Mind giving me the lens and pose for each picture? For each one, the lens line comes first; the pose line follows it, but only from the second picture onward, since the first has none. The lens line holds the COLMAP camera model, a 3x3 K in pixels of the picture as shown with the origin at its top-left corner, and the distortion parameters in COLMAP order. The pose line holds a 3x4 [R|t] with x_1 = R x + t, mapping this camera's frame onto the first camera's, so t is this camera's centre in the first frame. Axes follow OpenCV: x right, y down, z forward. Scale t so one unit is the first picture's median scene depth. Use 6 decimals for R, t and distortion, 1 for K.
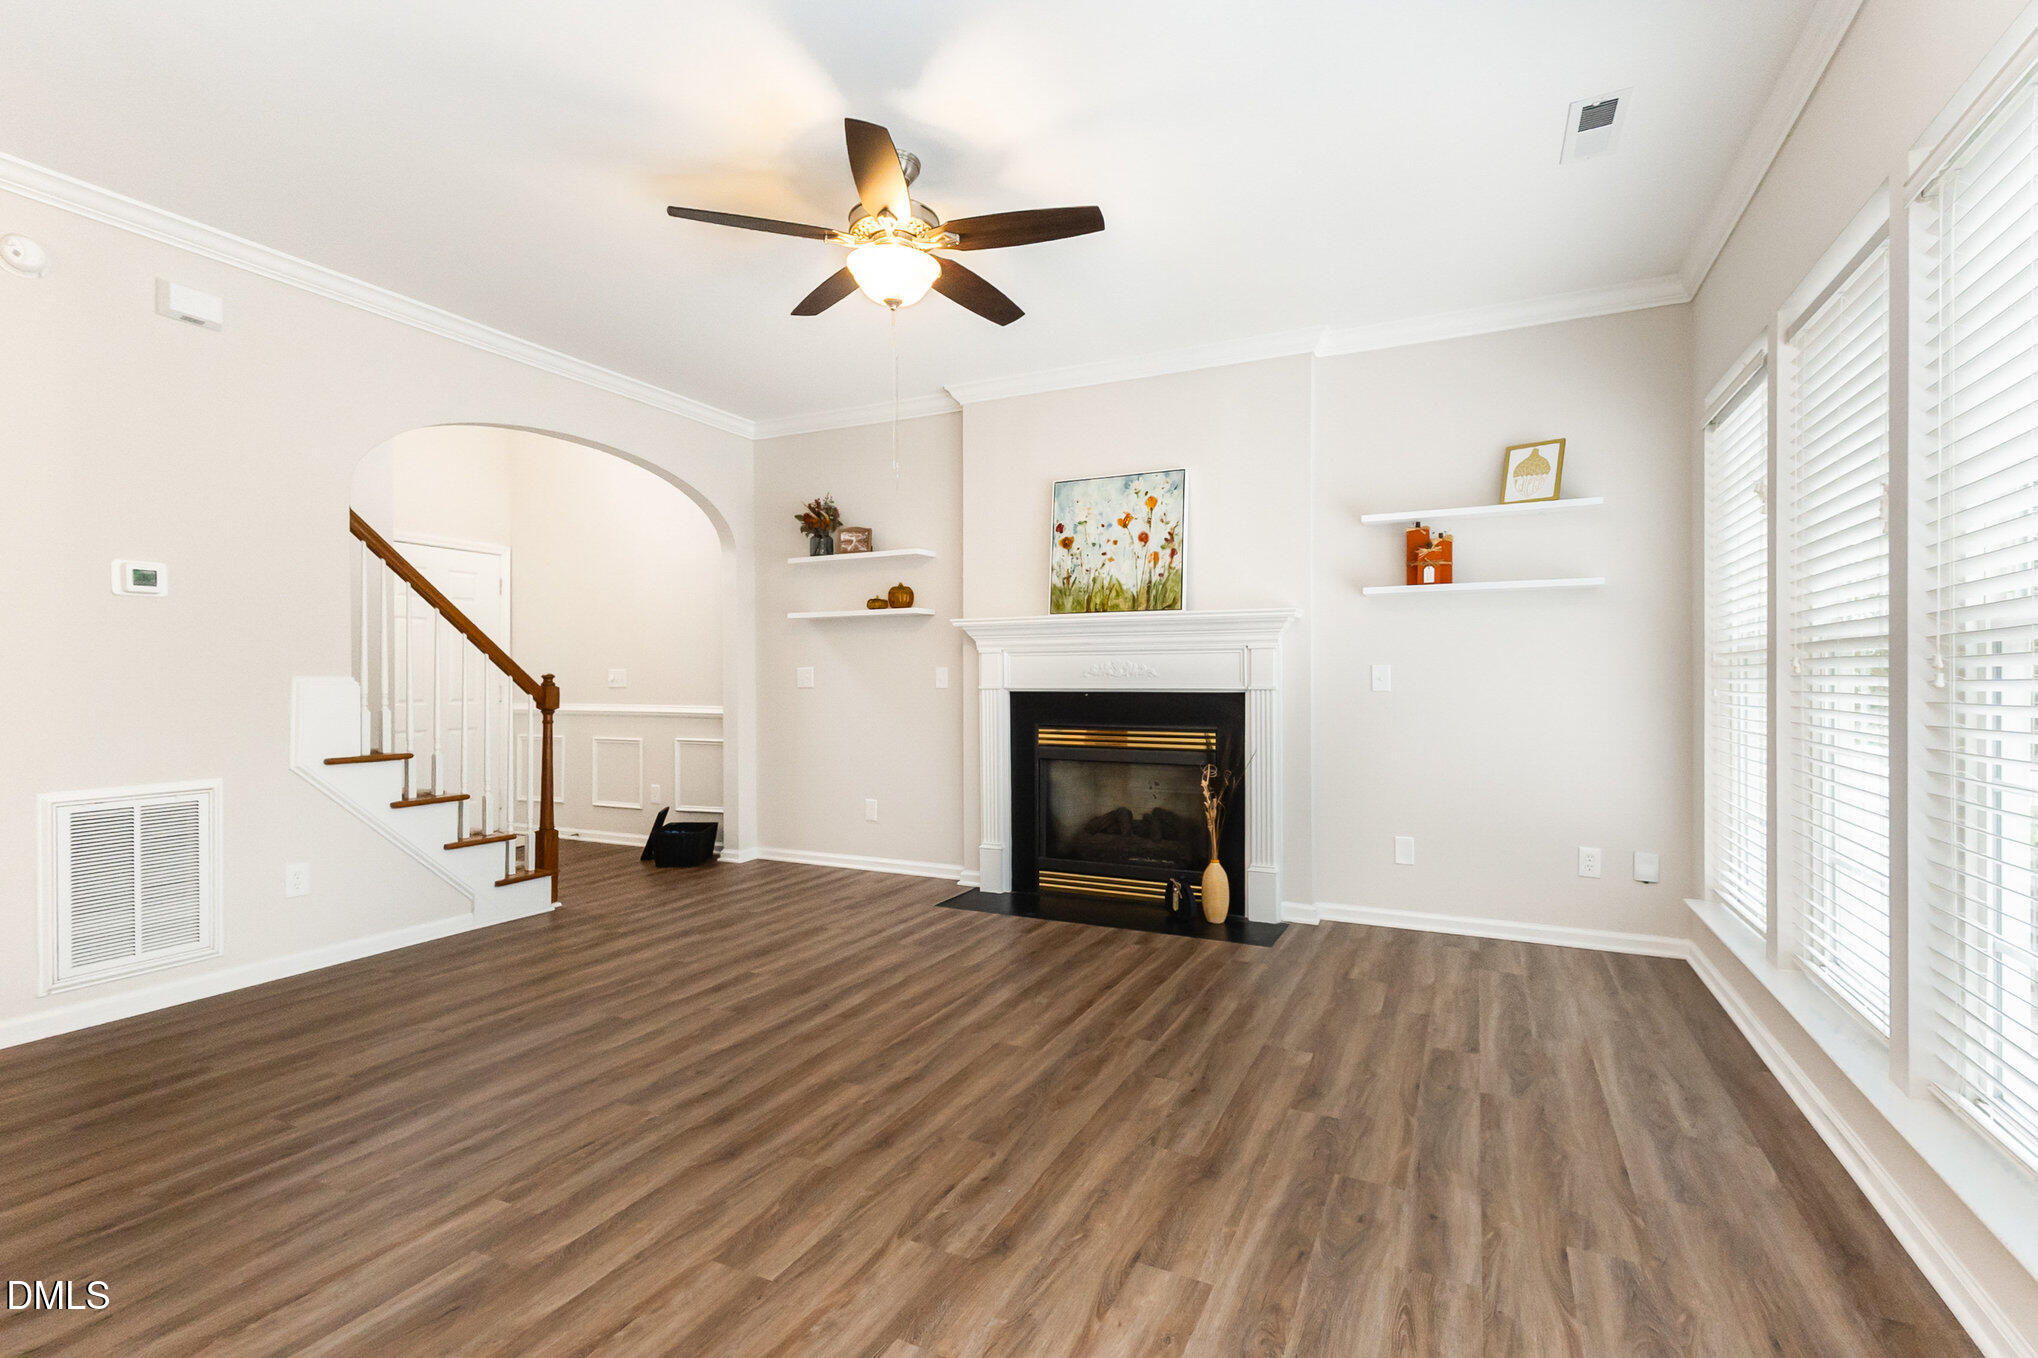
lens RADIAL K [[939.6, 0, 1019.0], [0, 939.6, 679.0], [0, 0, 1]] dist [0.013120, -0.000283]
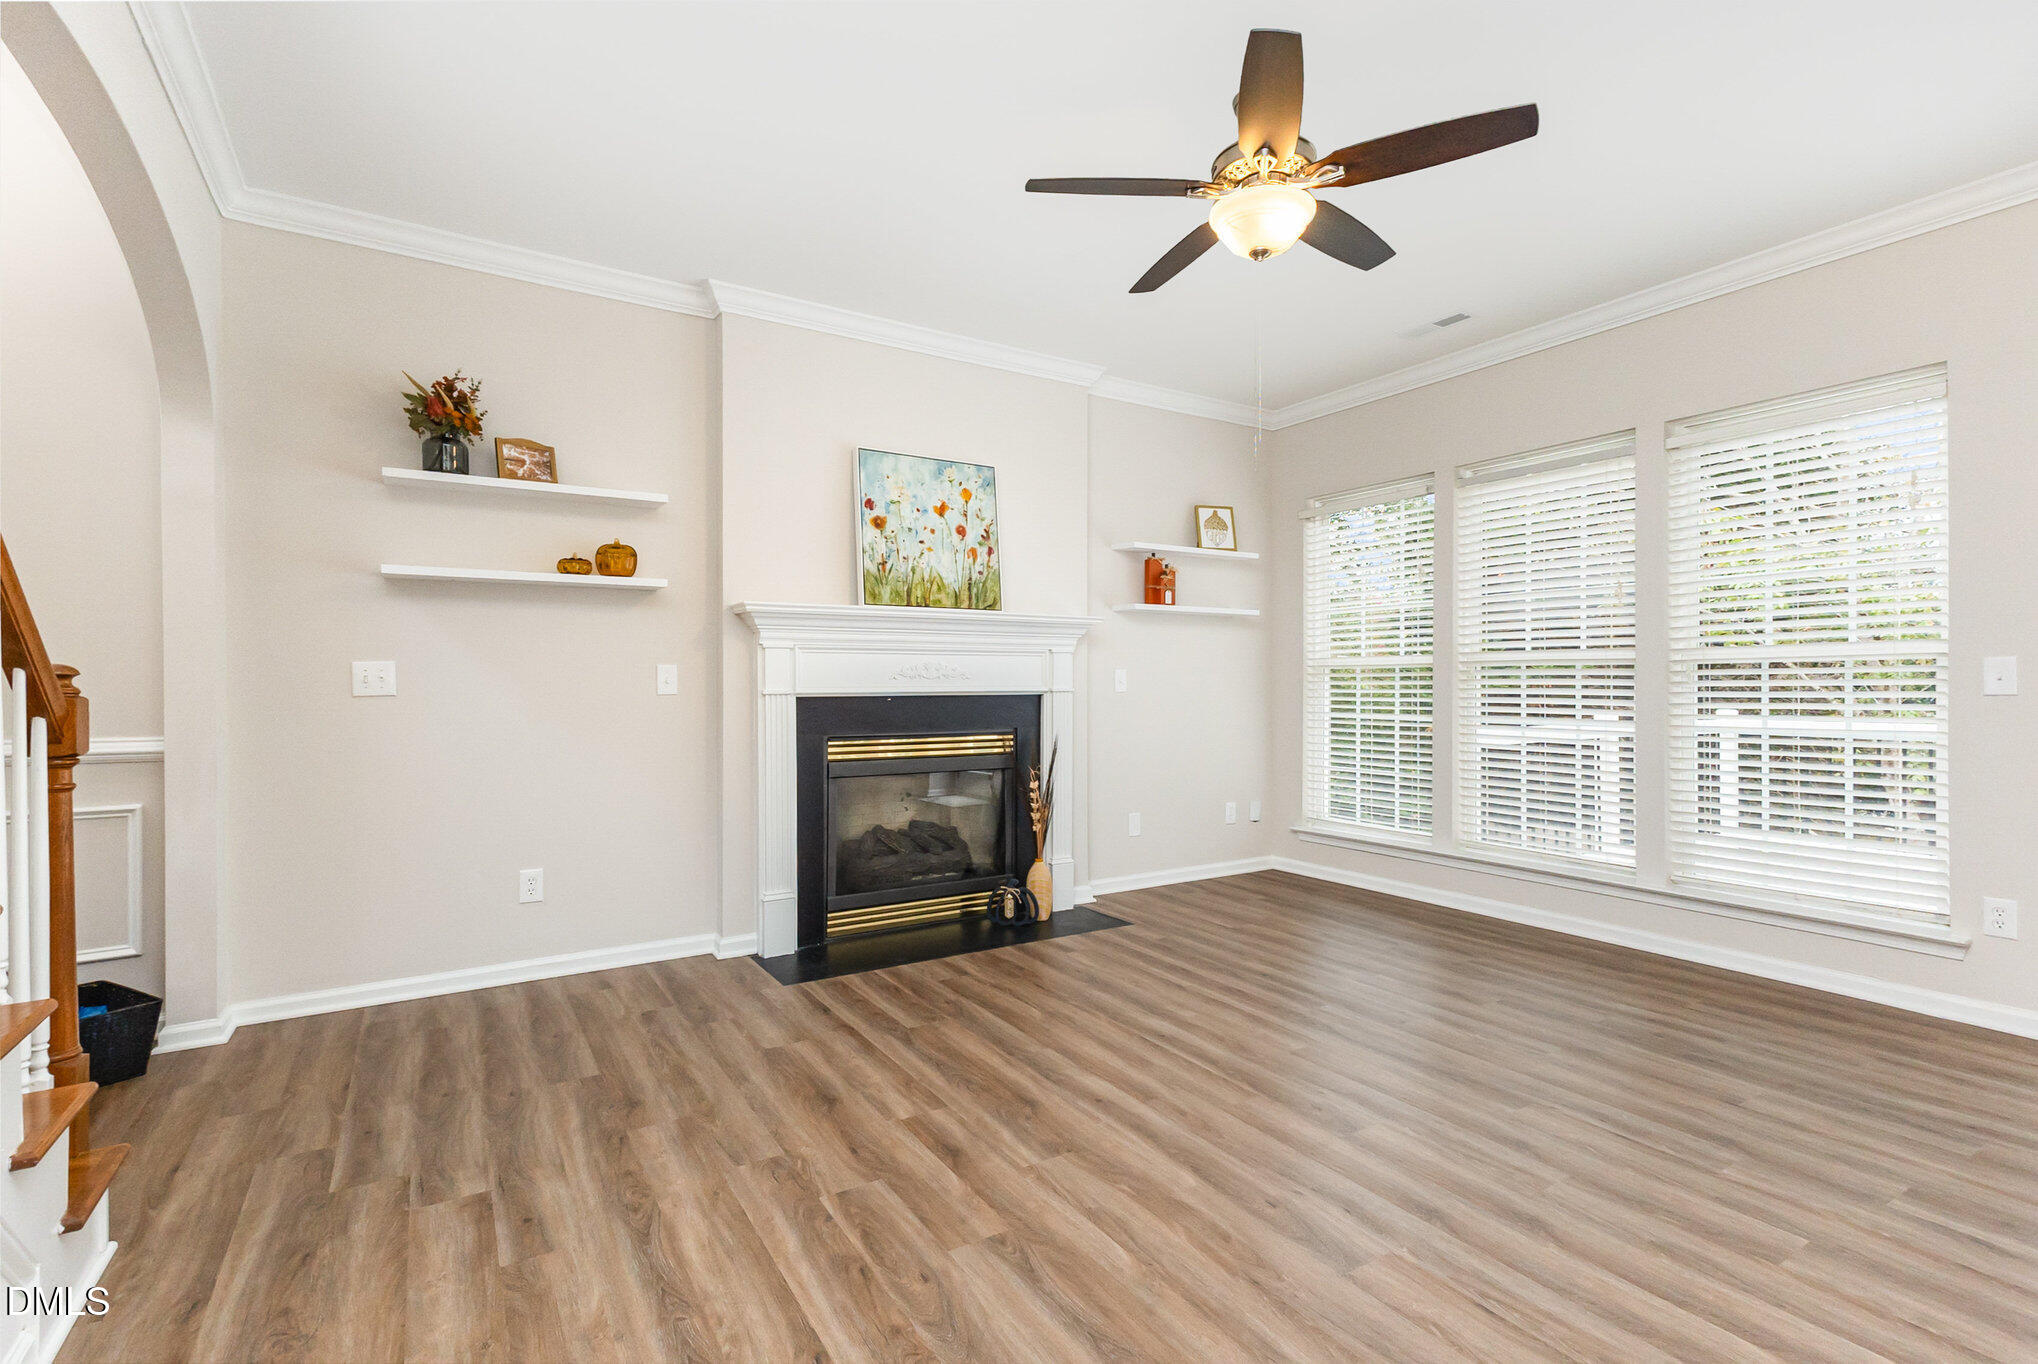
lens RADIAL K [[939.6, 0, 1019.0], [0, 939.6, 682.0], [0, 0, 1]] dist [0.013120, -0.000283]
pose [[0.532517, 0.001412, 0.846418, -0.623033], [-0.000497, 0.999999, -0.001355, 0.001774], [-0.846419, 0.000301, 0.532517, 0.446119]]
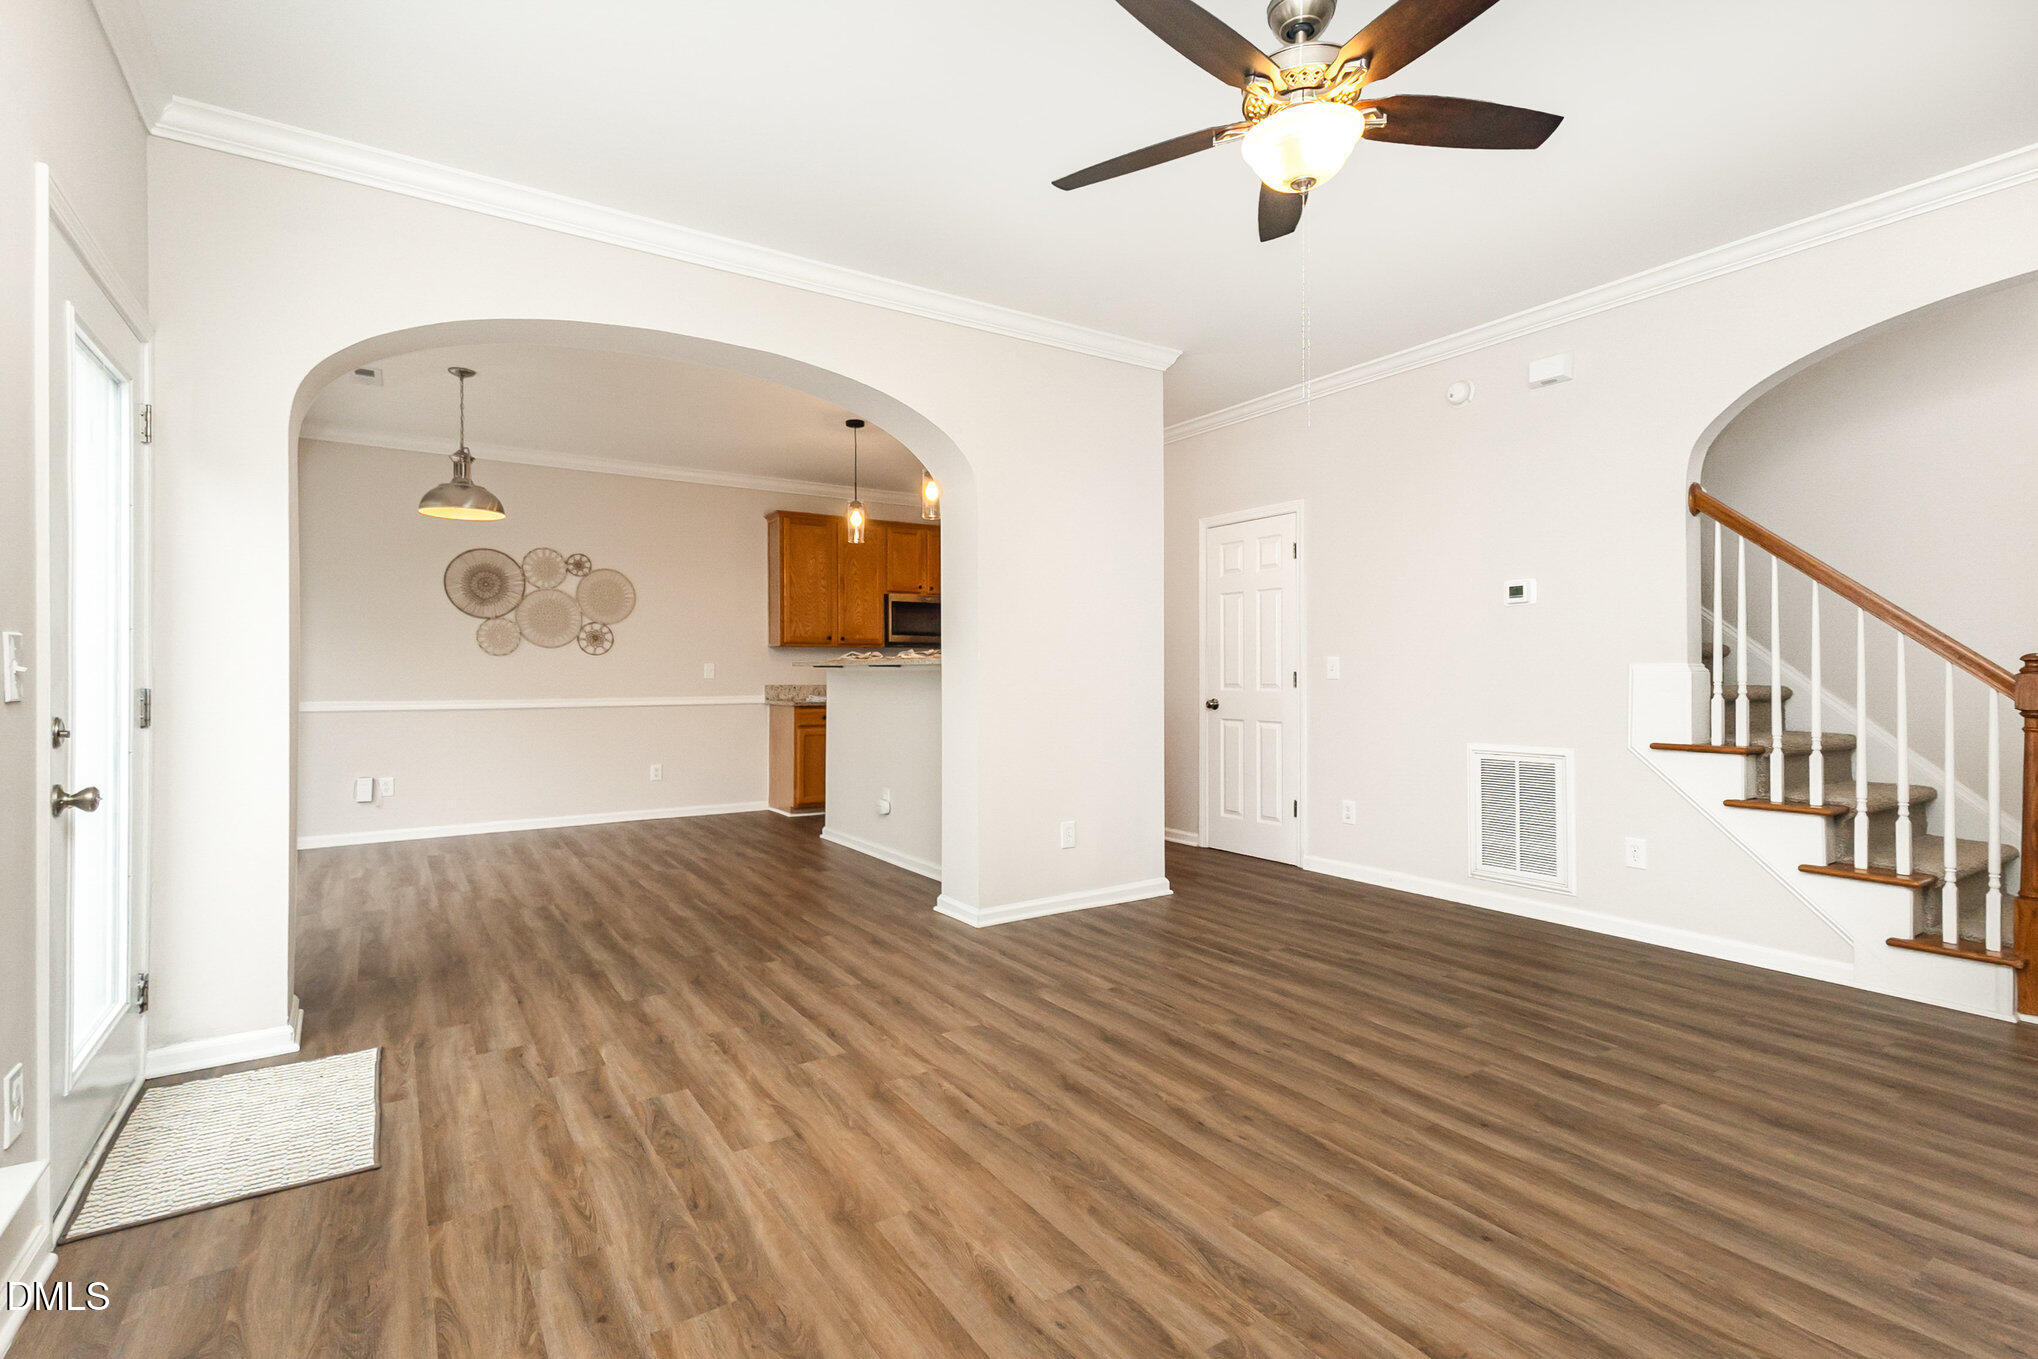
lens RADIAL K [[939.6, 0, 1019.0], [0, 939.6, 679.5], [0, 0, 1]] dist [0.013120, -0.000283]
pose [[-0.505664, 0.009578, -0.862677, 0.408656], [0.006848, 0.999951, 0.007088, 0.002049], [0.862703, -0.002324, -0.505705, 0.736029]]
